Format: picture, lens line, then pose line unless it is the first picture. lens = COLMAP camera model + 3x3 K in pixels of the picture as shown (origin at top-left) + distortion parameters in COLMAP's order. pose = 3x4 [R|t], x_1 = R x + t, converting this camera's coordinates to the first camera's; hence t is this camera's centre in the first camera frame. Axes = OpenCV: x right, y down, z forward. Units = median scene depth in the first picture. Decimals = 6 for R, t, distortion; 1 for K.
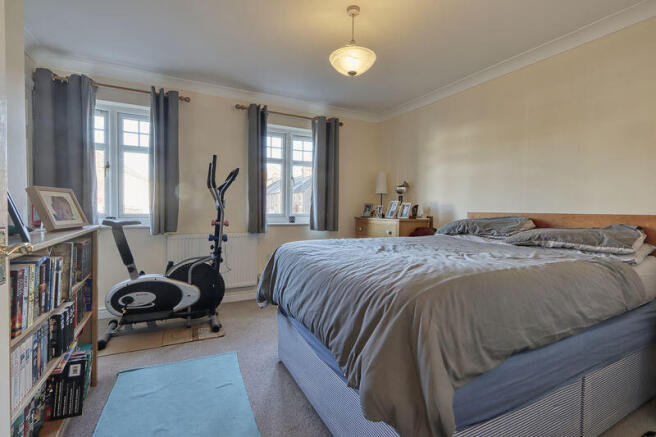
lens RADIAL K [[304.3, 0, 319.4], [0, 304.3, 217.7], [0, 0, 1]] dist [0.001634, -0.001114]
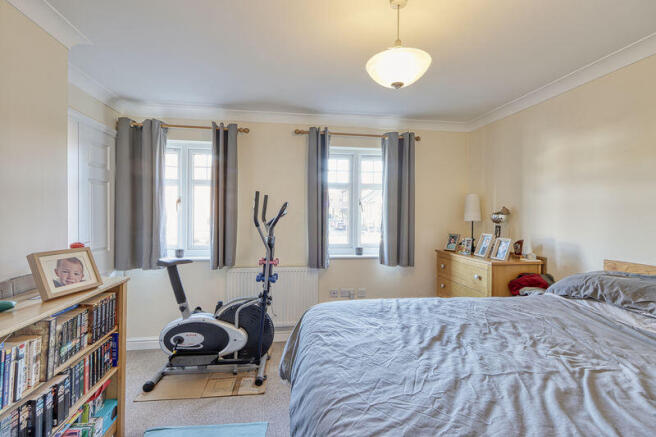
lens RADIAL K [[304.3, 0, 319.4], [0, 304.3, 217.7], [0, 0, 1]] dist [0.001634, -0.001114]
pose [[0.948427, -0.004713, -0.316960, 0.101987], [-0.003844, 0.999645, -0.026367, -0.085356], [0.316971, 0.026225, 0.948072, 0.159743]]
